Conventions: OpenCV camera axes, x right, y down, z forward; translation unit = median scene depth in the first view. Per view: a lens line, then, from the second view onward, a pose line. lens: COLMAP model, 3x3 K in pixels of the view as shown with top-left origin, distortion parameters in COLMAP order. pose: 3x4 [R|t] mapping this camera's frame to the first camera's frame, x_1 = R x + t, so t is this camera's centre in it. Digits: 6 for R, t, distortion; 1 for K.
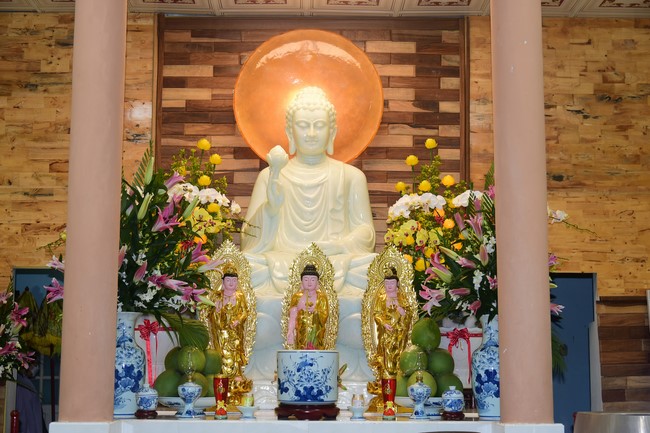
lens RADIAL K [[1033.2, 0, 324.0], [0, 1033.2, 216.7], [0, 0, 1]] dist [-0.054989, 0.000000]
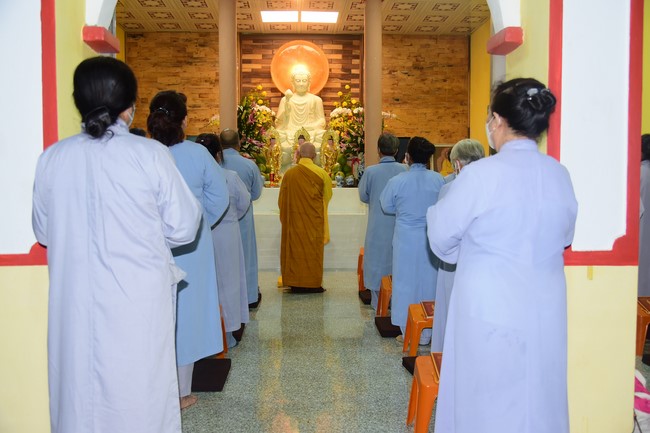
lens RADIAL K [[593.6, 0, 322.7], [0, 593.6, 215.8], [0, 0, 1]] dist [-0.014440, 0.000000]
pose [[0.999584, -0.005652, 0.028299, -0.002406], [0.000123, 0.981453, 0.191704, -0.038042], [-0.028858, -0.191621, 0.981045, -0.510548]]
